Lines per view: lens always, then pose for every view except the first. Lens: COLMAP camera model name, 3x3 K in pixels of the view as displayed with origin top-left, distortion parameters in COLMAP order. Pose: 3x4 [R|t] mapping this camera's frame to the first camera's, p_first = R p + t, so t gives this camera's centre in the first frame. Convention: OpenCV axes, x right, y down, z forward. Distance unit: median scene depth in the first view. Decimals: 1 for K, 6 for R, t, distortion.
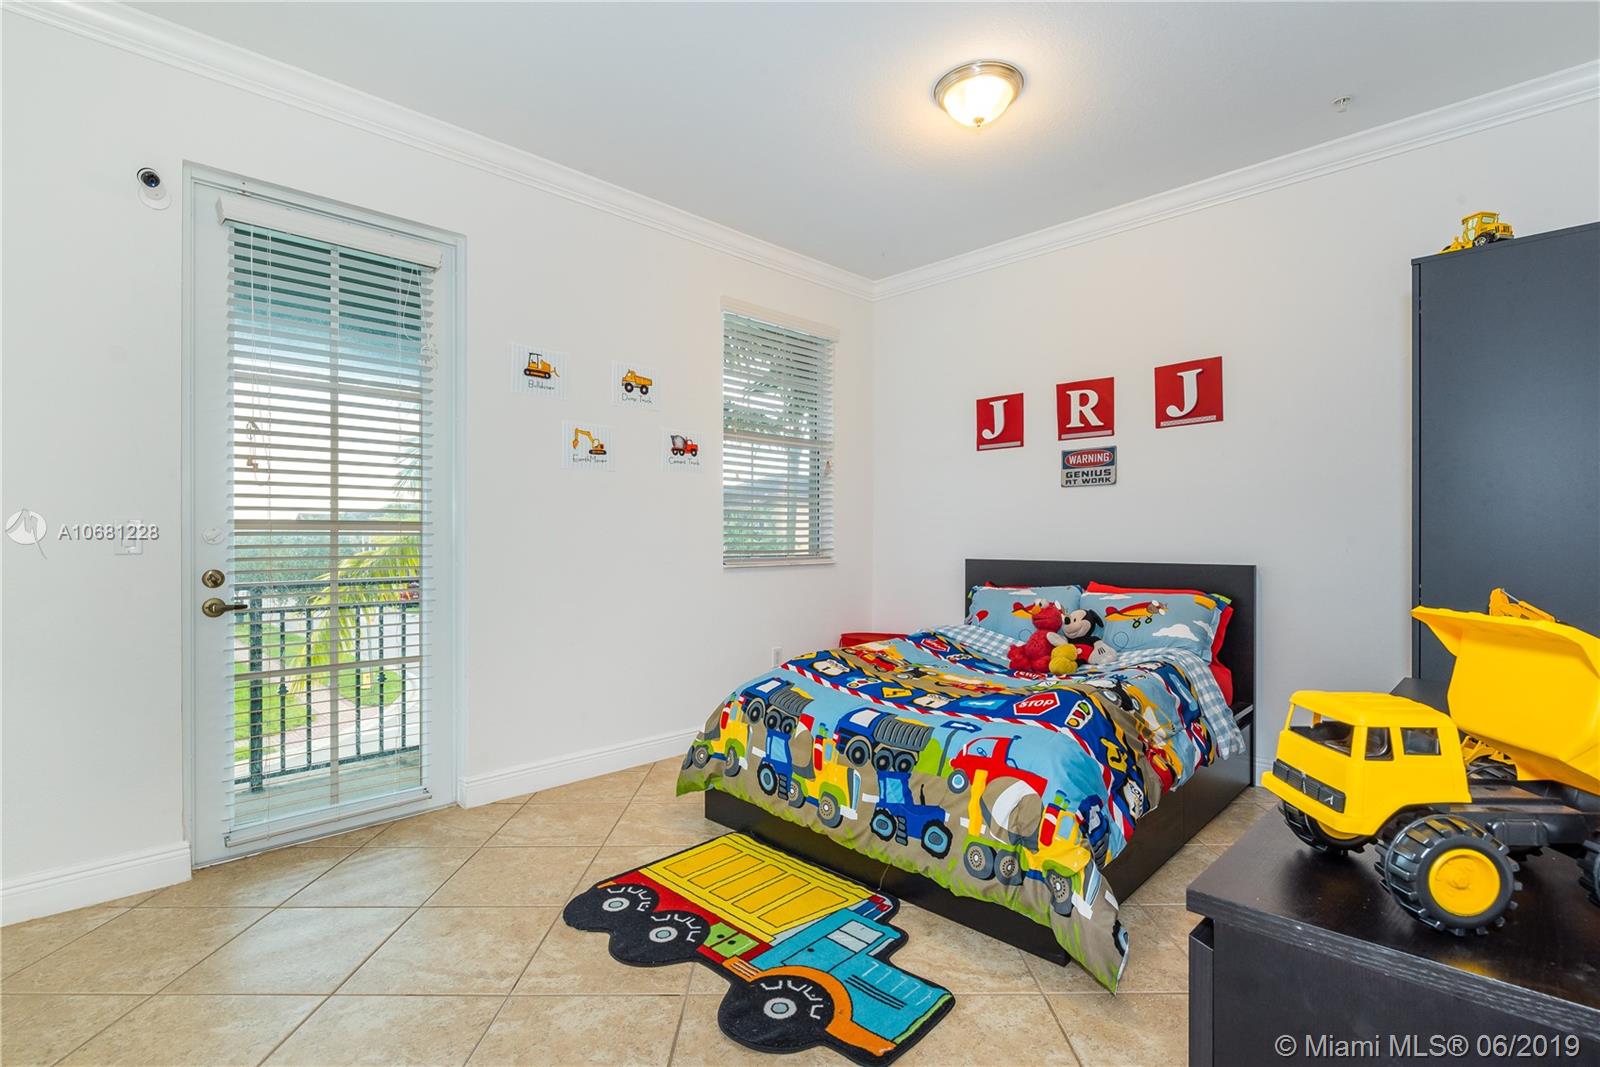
lens RADIAL K [[744.7, 0, 797.4], [0, 744.7, 536.7], [0, 0, 1]] dist [-0.002442, -0.000297]
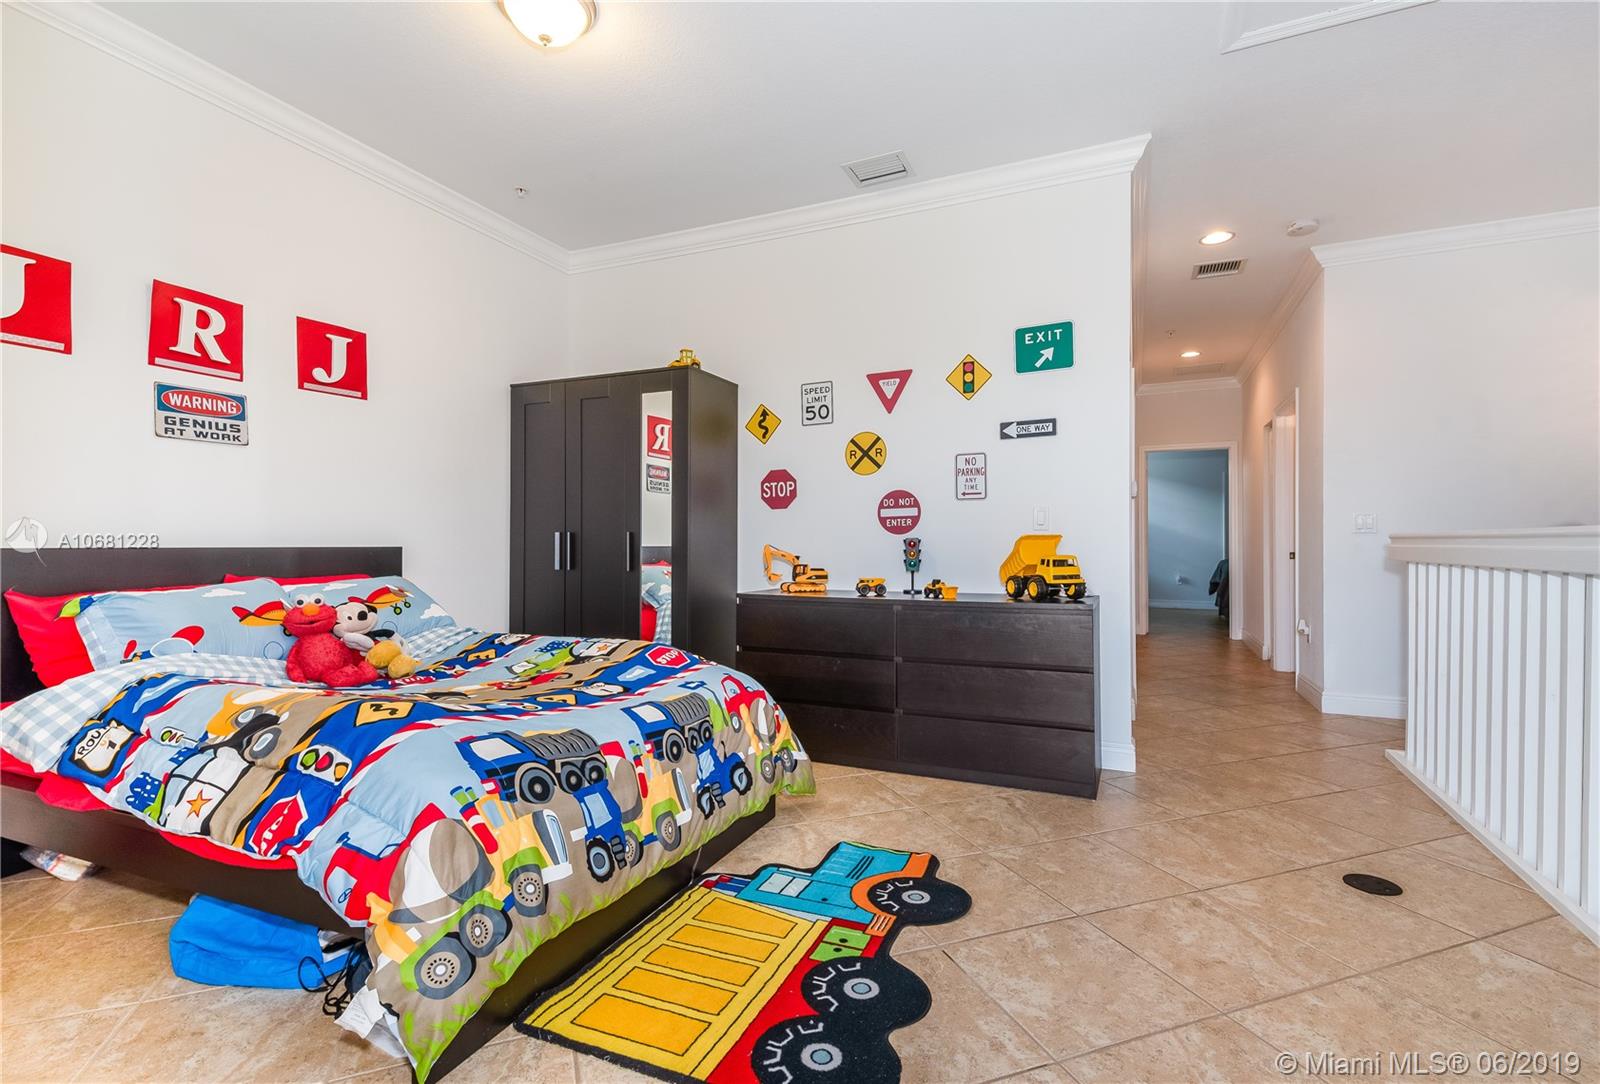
lens RADIAL K [[751.1, 0, 798.7], [0, 751.1, 545.1], [0, 0, 1]] dist [0.004387, 0.000289]
pose [[-0.358159, 0.002643, 0.933657, -0.749234], [0.003044, 0.999994, -0.001663, 0.051776], [-0.933656, 0.002247, -0.358165, 1.114984]]
